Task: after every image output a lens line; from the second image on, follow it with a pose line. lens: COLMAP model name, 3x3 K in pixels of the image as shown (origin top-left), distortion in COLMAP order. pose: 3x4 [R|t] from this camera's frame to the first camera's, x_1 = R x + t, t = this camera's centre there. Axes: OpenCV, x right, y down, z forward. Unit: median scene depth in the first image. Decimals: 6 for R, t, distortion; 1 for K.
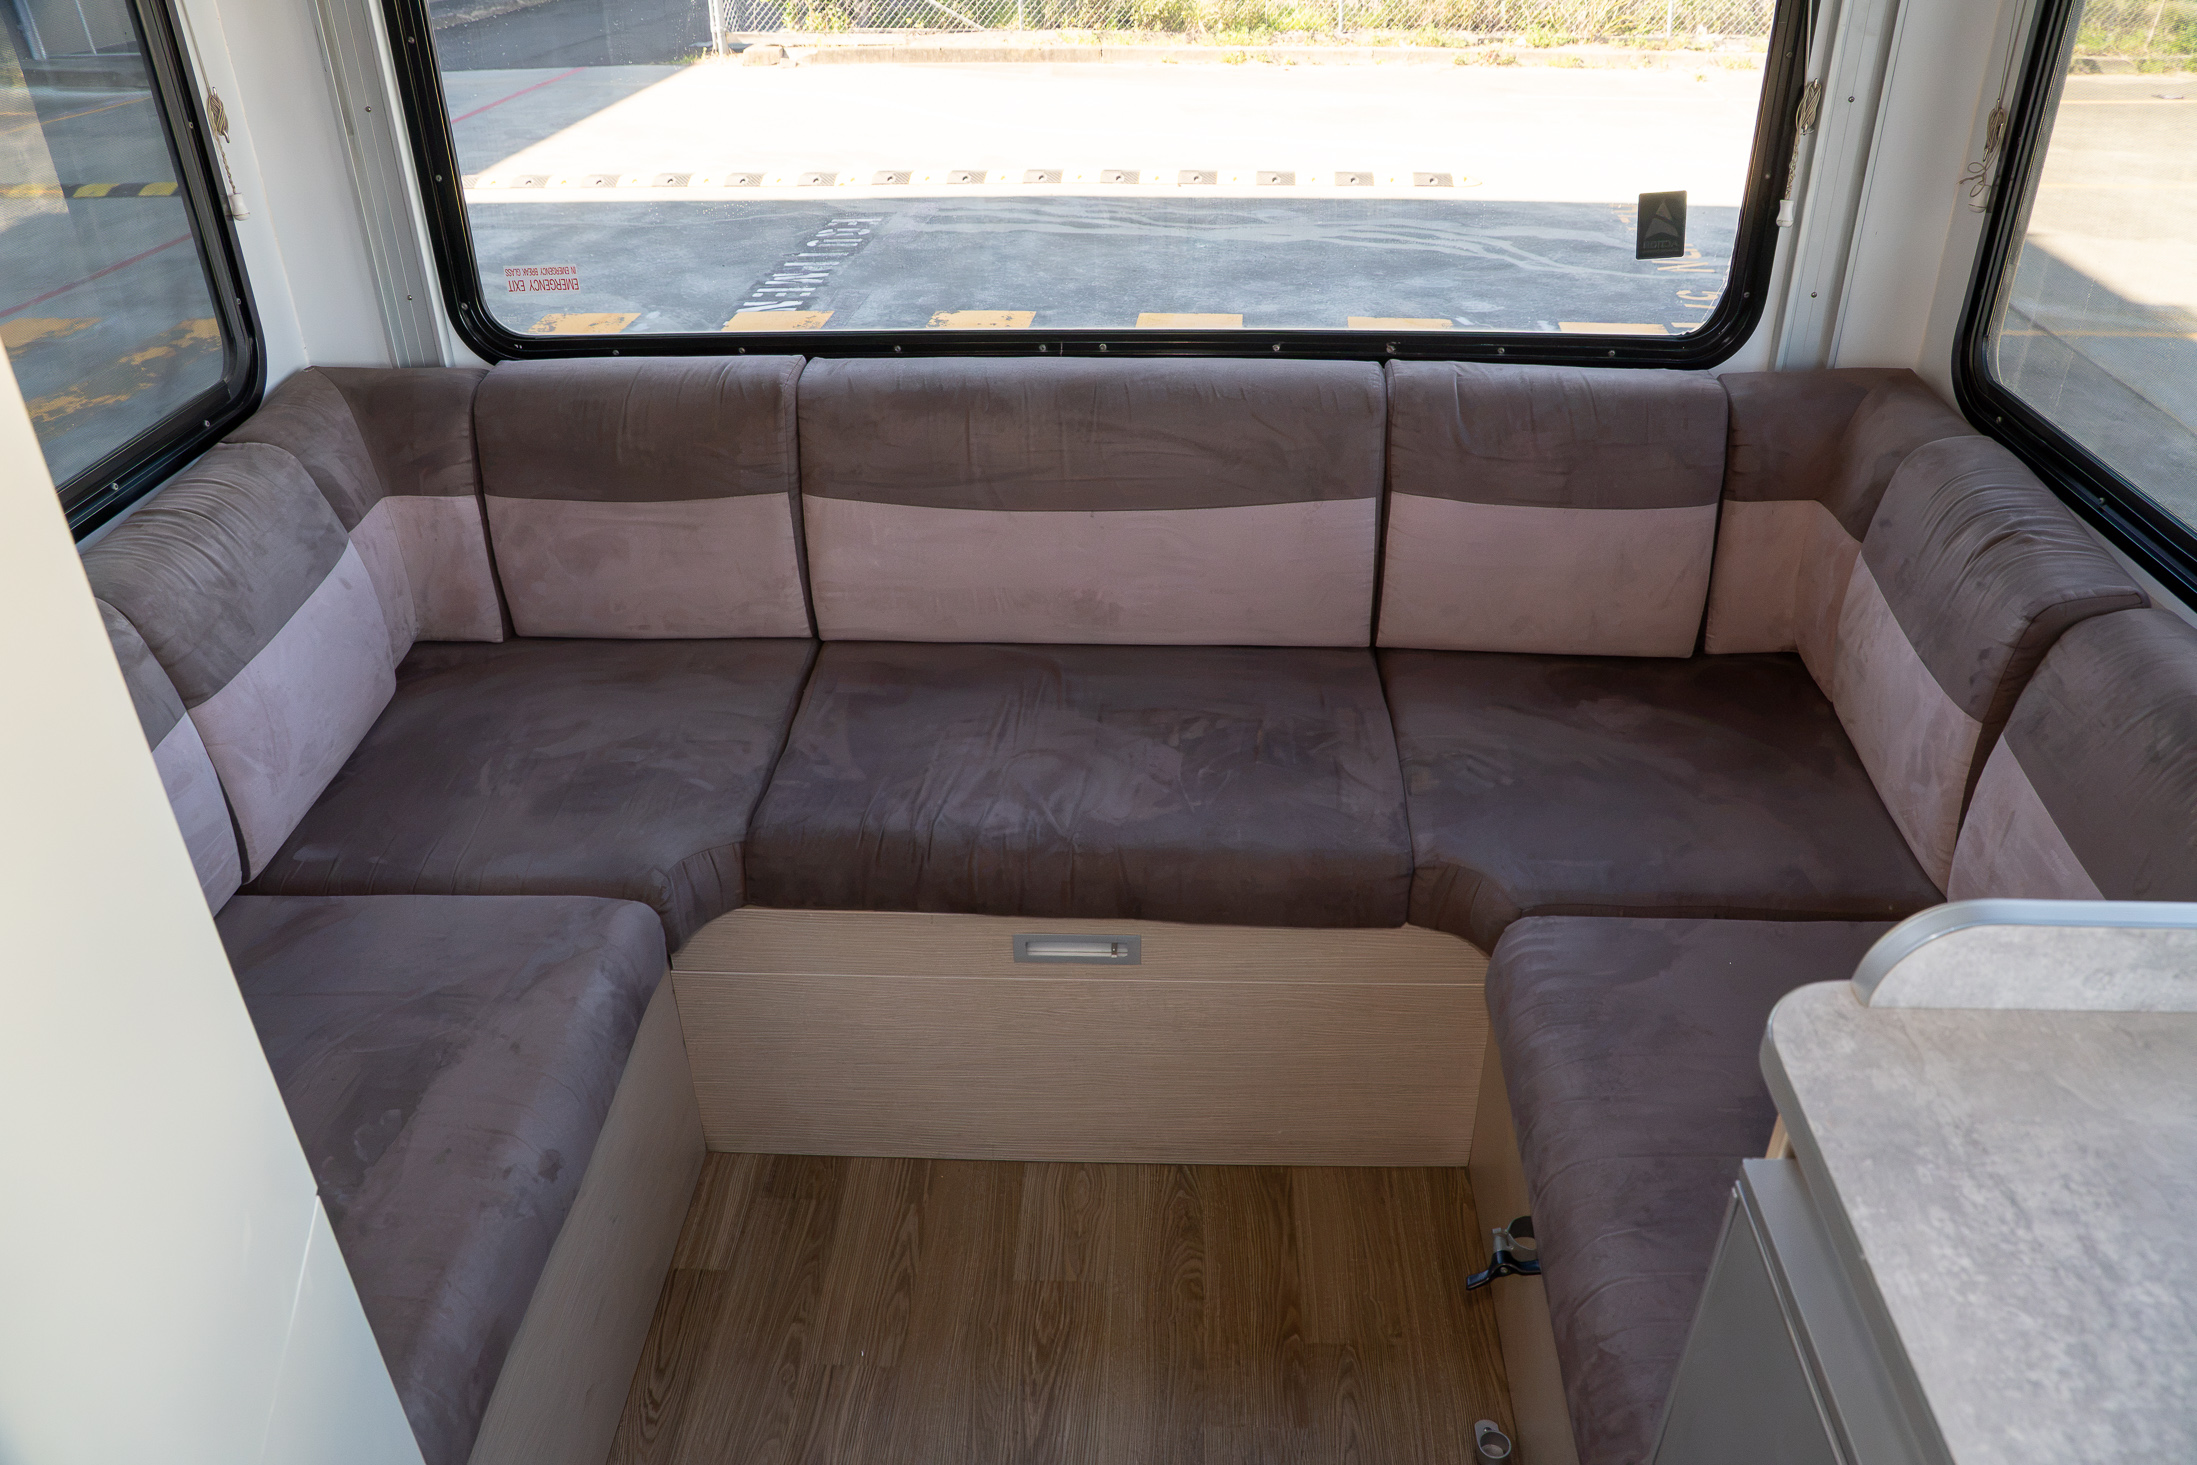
lens RADIAL K [[1633.7, 0, 1098.5], [0, 1633.7, 732.5], [0, 0, 1]] dist [-0.133720, 0.089060]
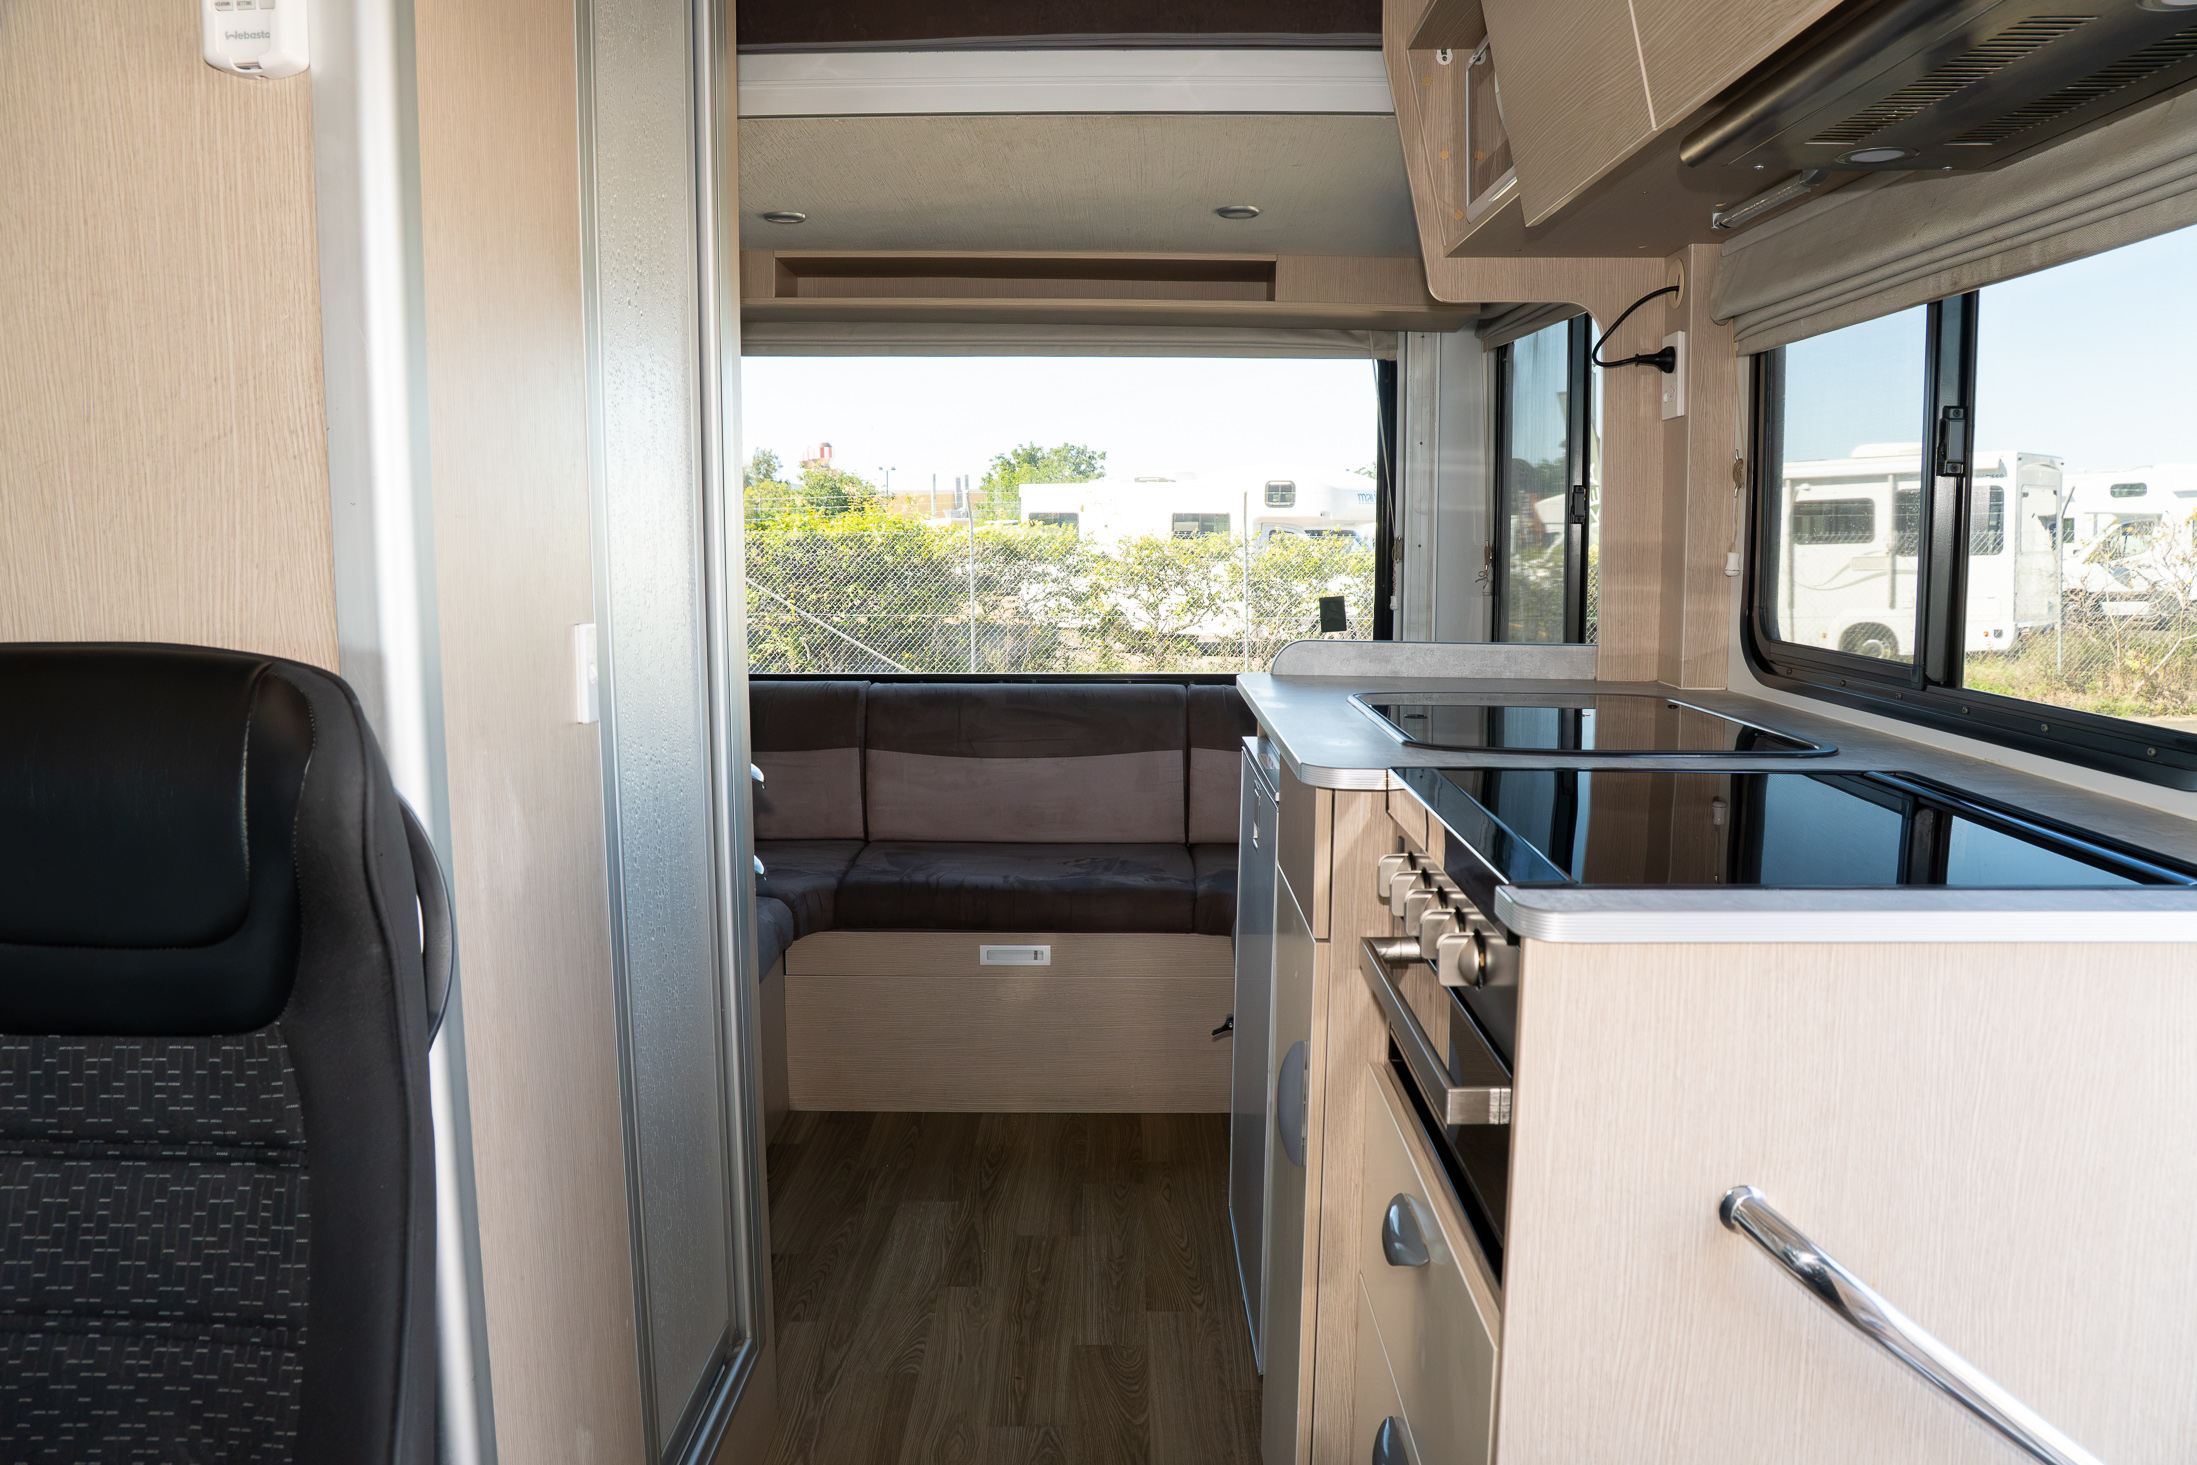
lens RADIAL K [[1633.7, 0, 1098.5], [0, 1633.7, 732.5], [0, 0, 1]] dist [-0.133720, 0.089060]
pose [[0.999333, 0.011921, 0.034505, 0.013157], [0.002873, 0.916566, -0.399873, 0.596929], [-0.036393, 0.399705, 0.915921, -0.718408]]
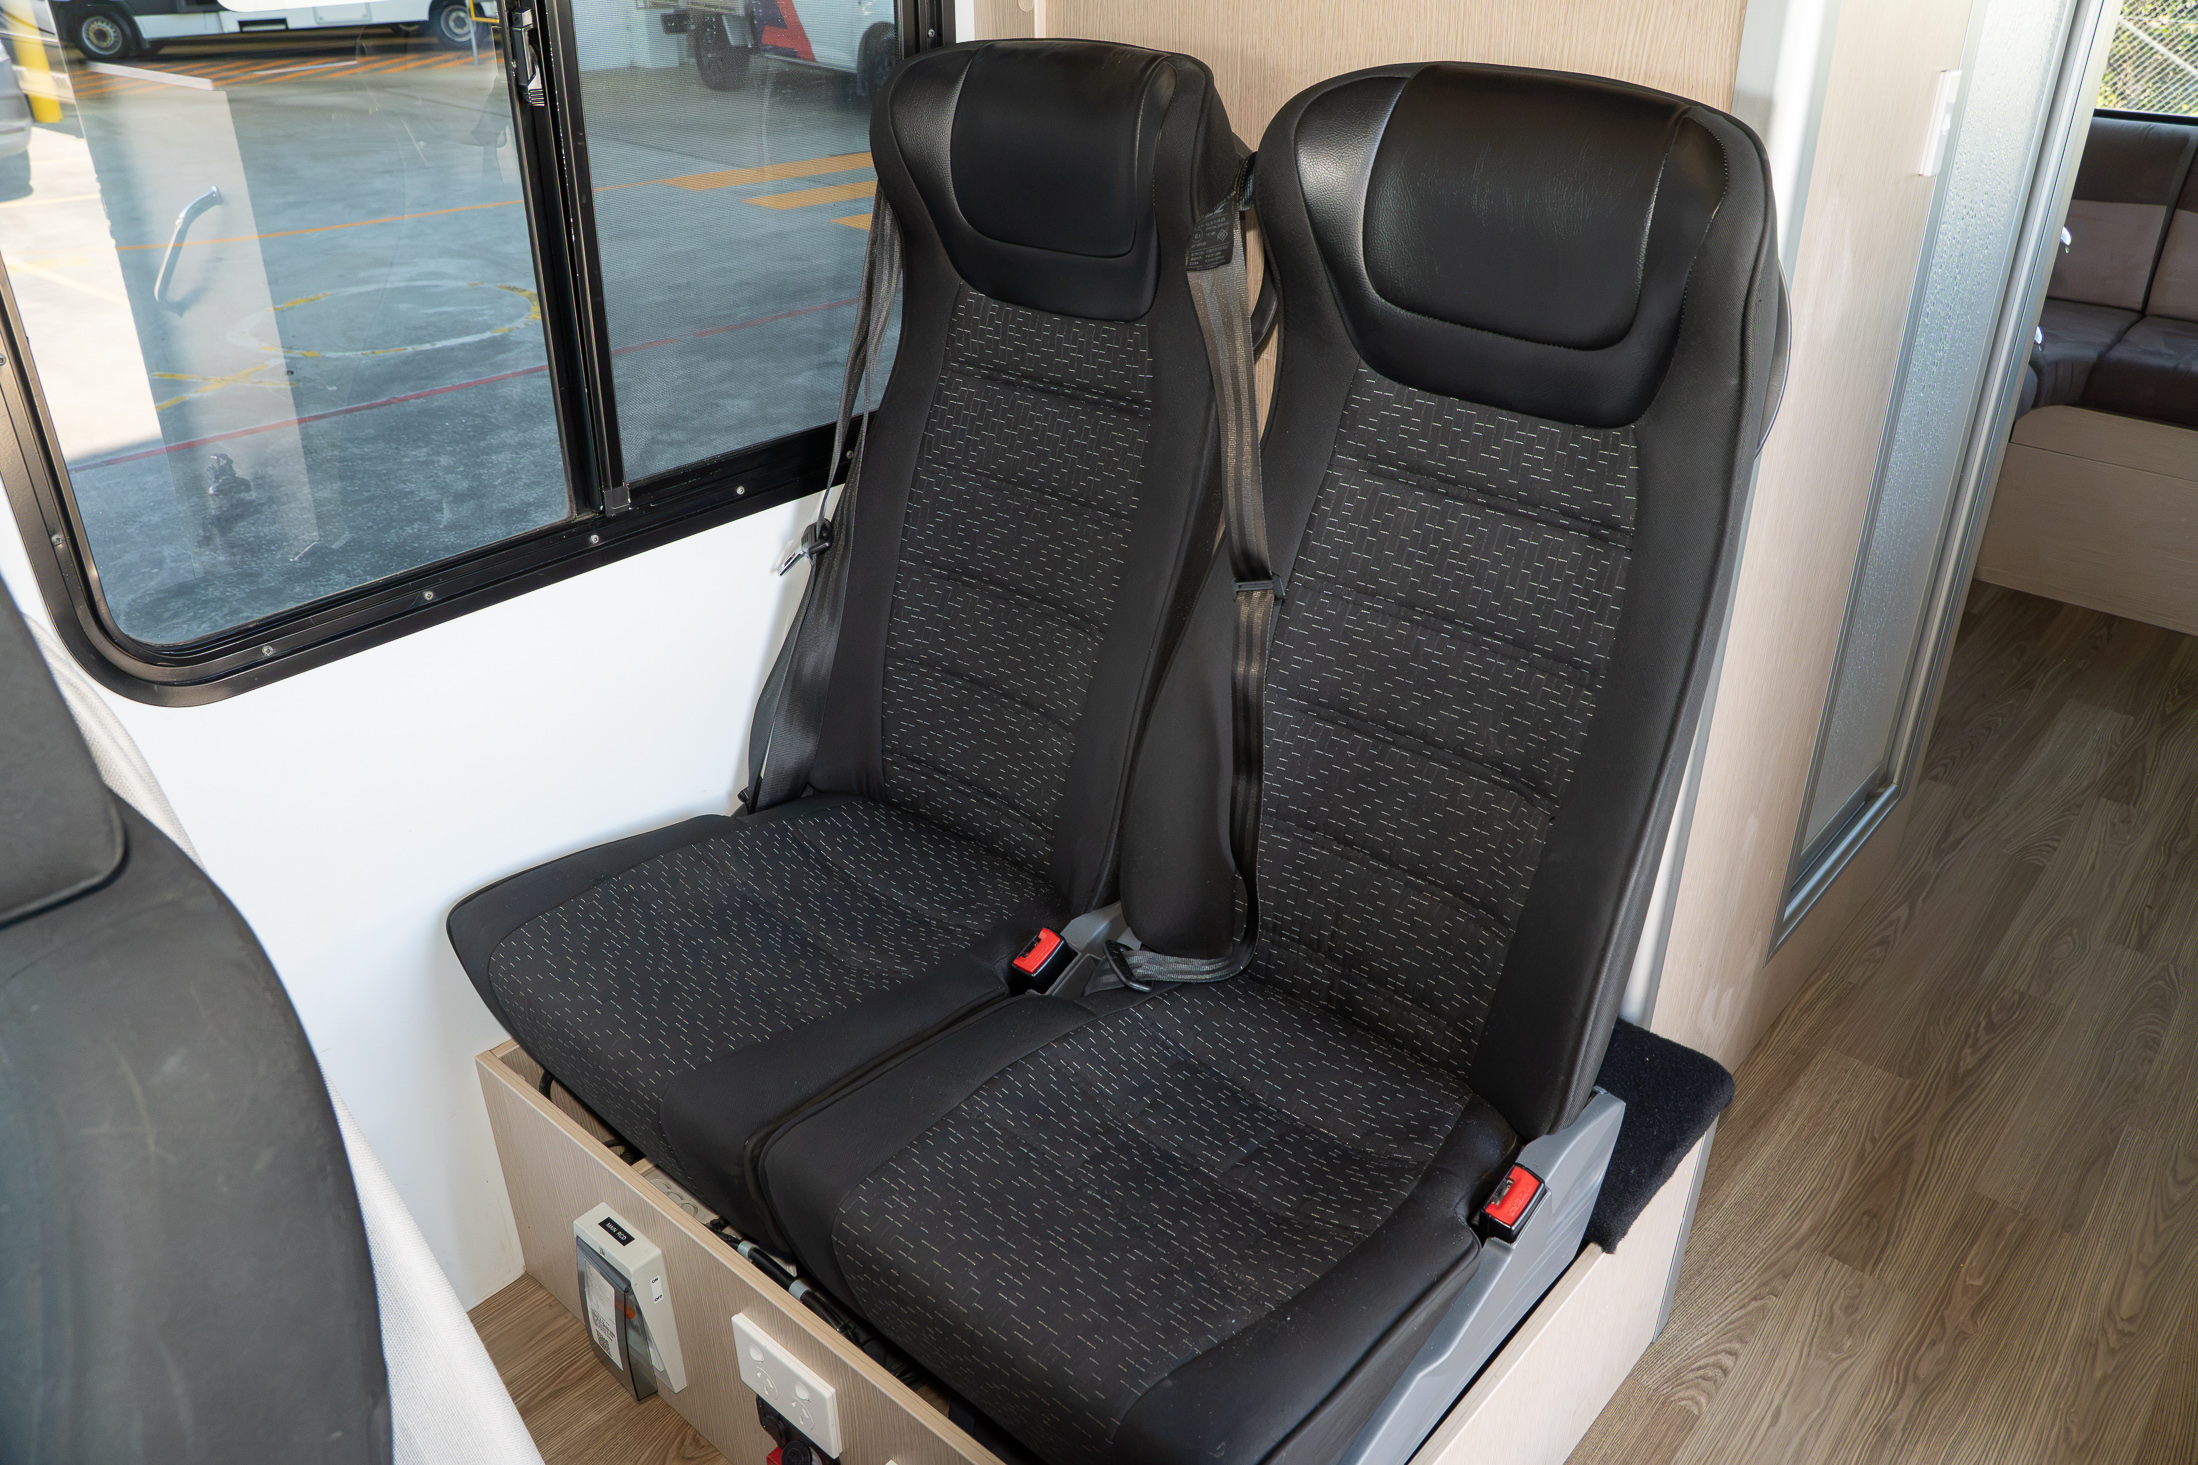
lens RADIAL K [[1634.4, 0, 1099.0], [0, 1634.4, 732.5], [0, 0, 1]] dist [-0.133720, 0.089060]
pose [[0.786035, 0.314447, -0.532233, -0.039669], [-0.328971, 0.941703, 0.070521, 0.614156], [0.523380, 0.119657, 0.843656, -0.828445]]
